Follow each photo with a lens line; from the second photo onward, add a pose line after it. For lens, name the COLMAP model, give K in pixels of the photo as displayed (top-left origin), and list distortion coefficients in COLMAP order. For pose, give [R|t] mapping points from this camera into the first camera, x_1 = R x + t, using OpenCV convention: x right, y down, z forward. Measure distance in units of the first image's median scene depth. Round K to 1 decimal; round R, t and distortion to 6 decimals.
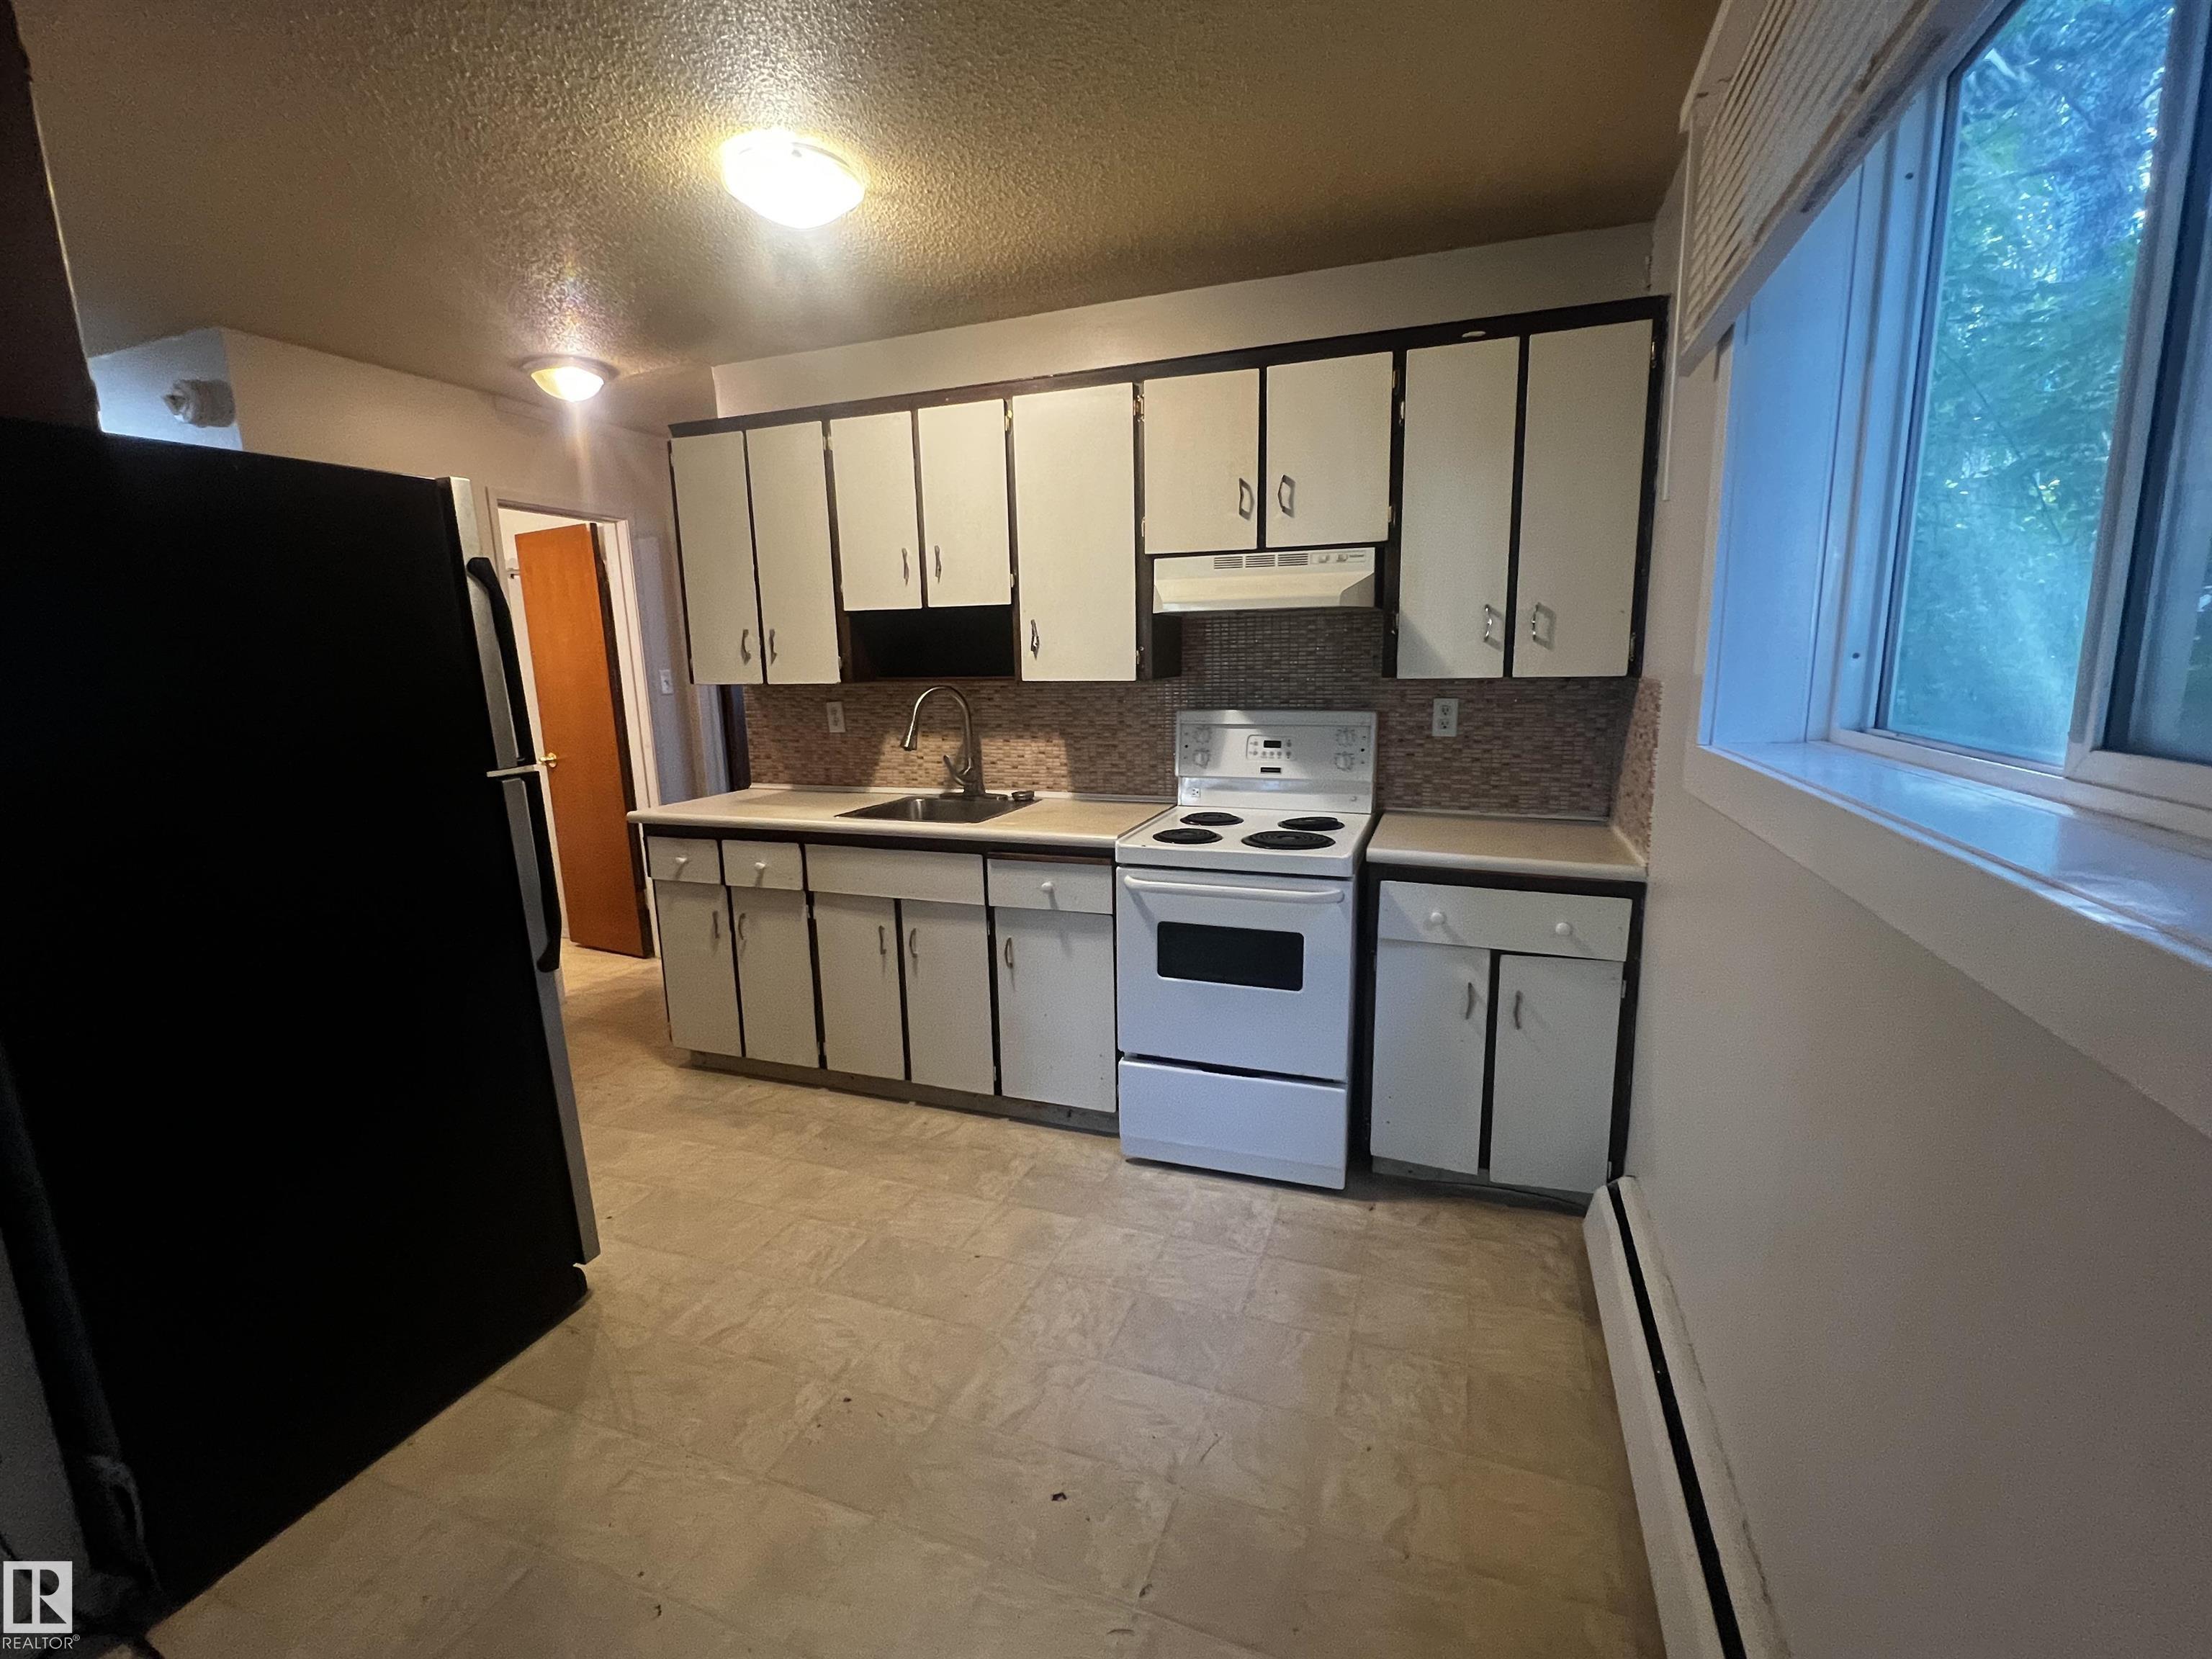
lens RADIAL K [[963.6, 0, 1106.9], [0, 963.6, 834.9], [0, 0, 1]] dist [-0.002050, 0.000055]
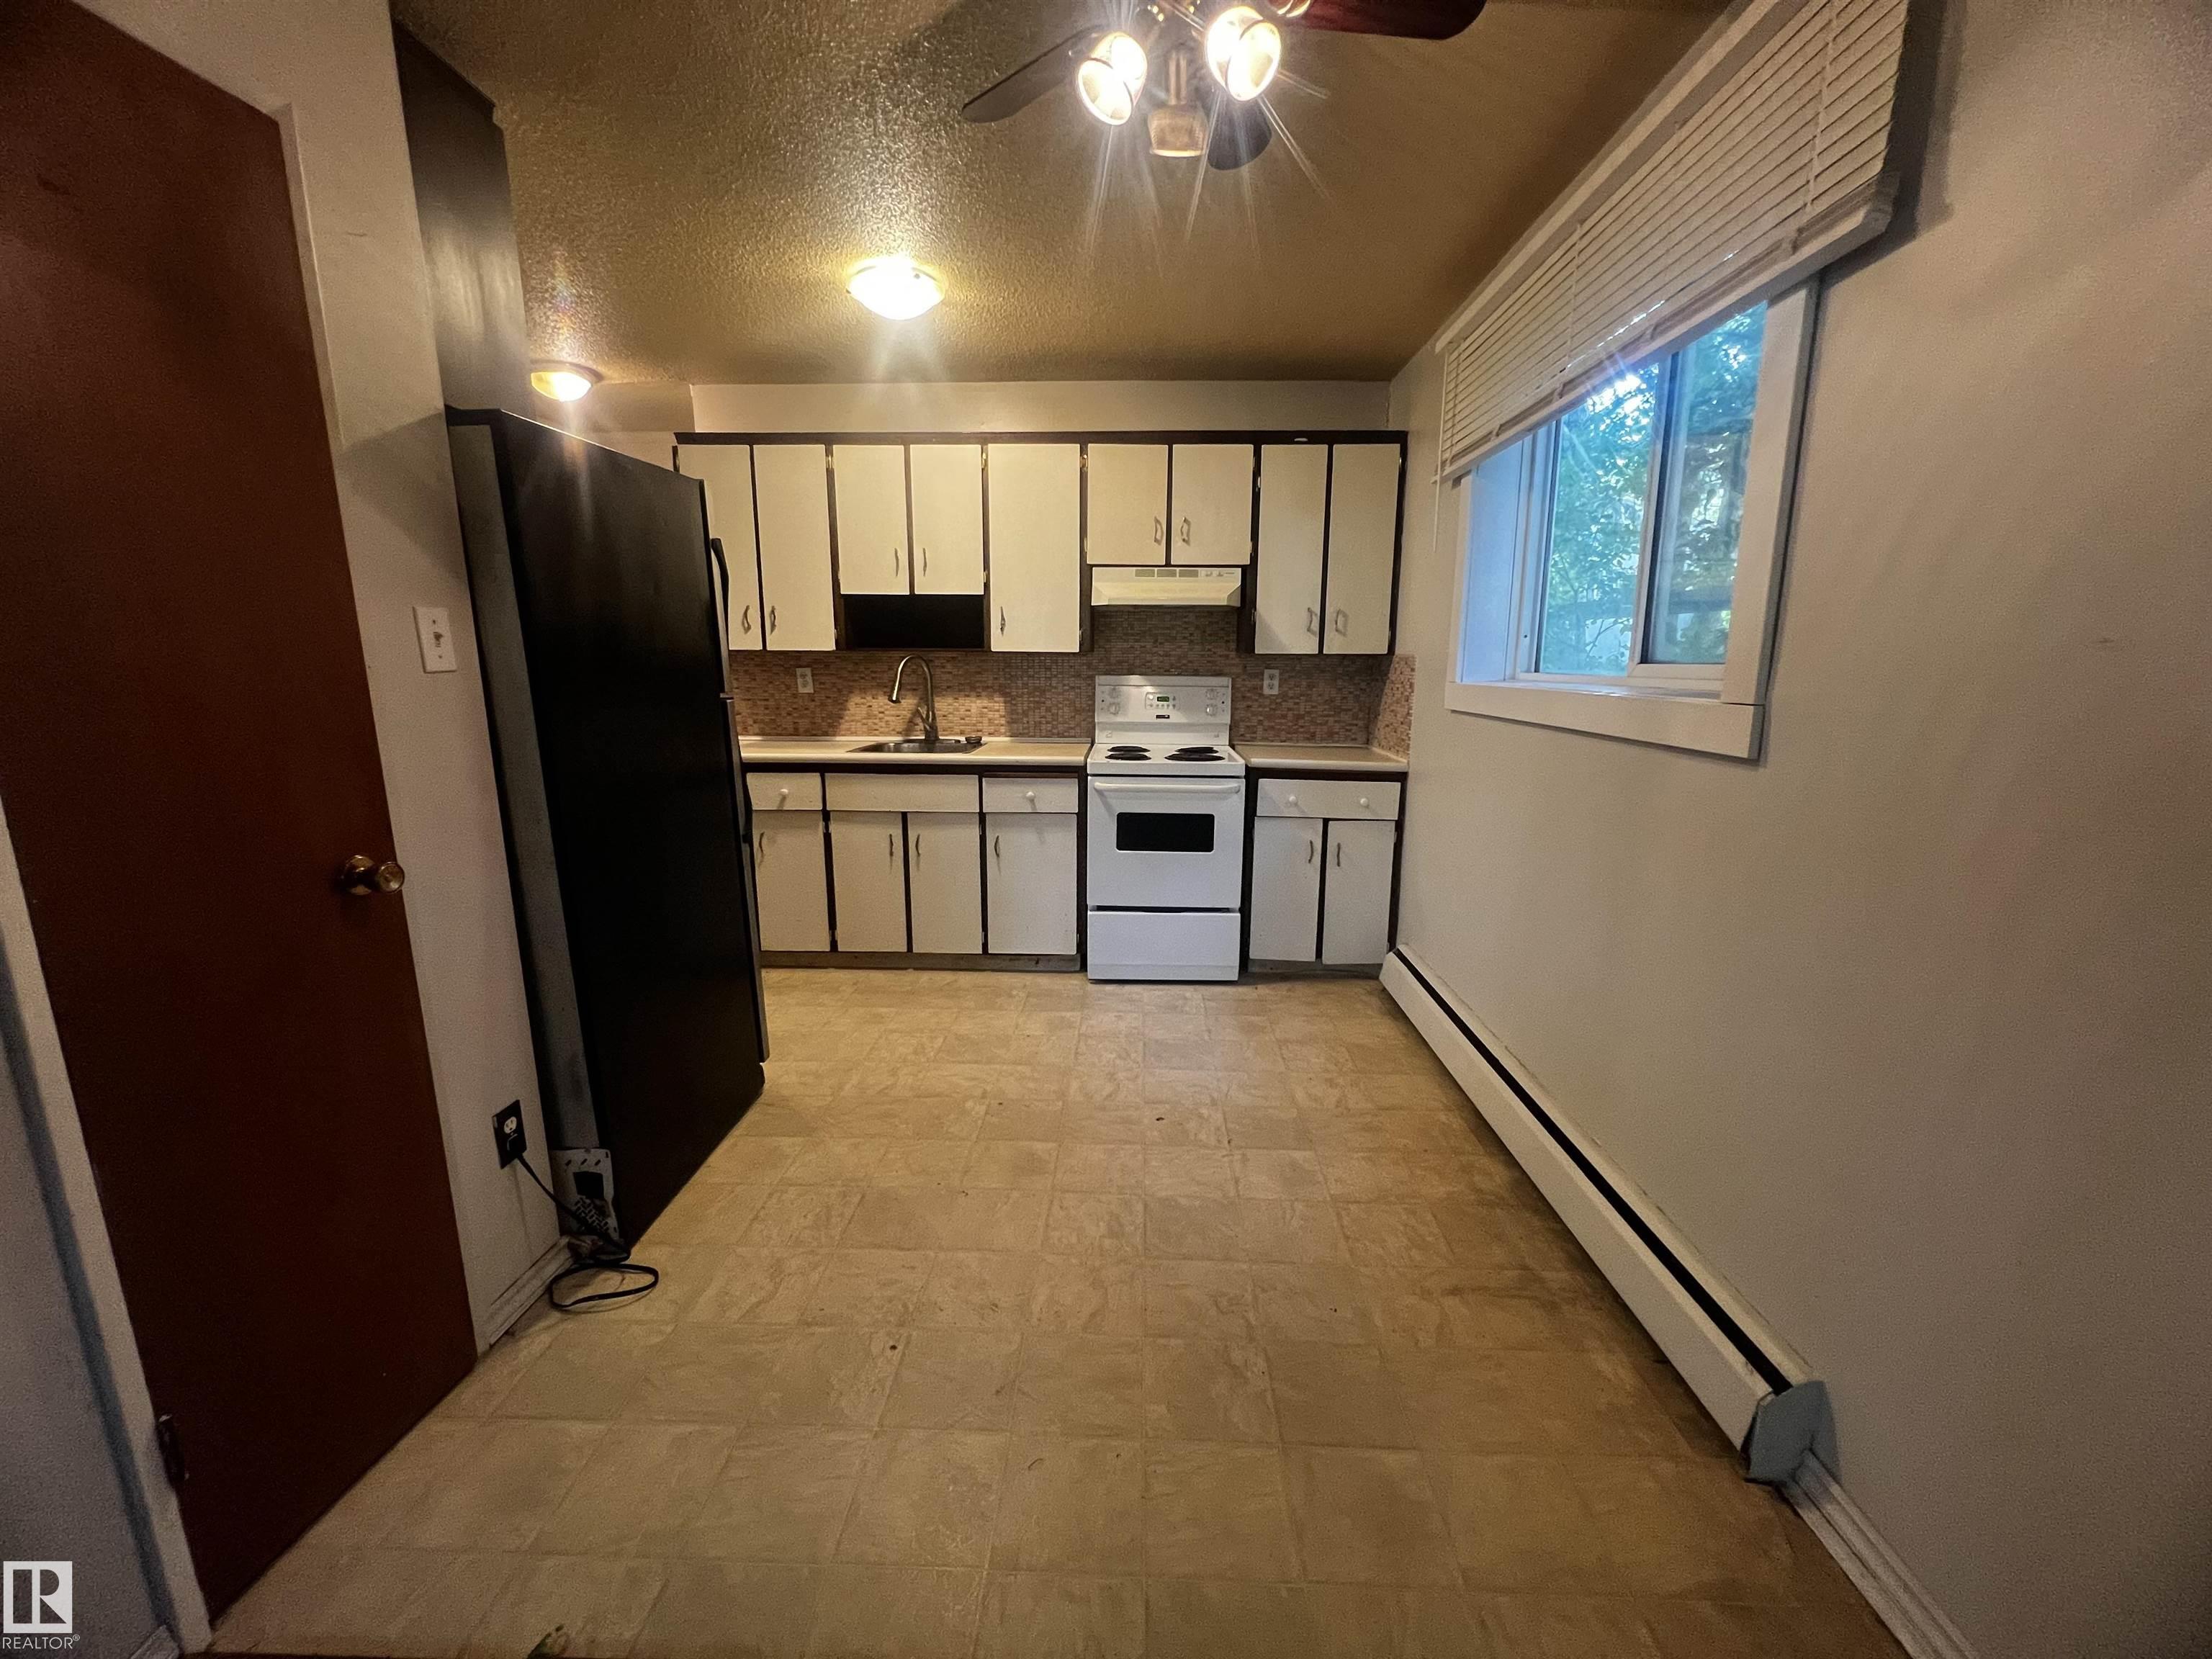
lens RADIAL K [[883.8, 0, 1108.6], [0, 883.8, 831.9], [0, 0, 1]] dist [-0.002104, -0.000057]
pose [[0.948218, -0.035828, 0.315593, -0.349985], [0.034229, 0.999358, 0.010608, 0.094153], [-0.315770, 0.000744, 0.948835, -0.257355]]
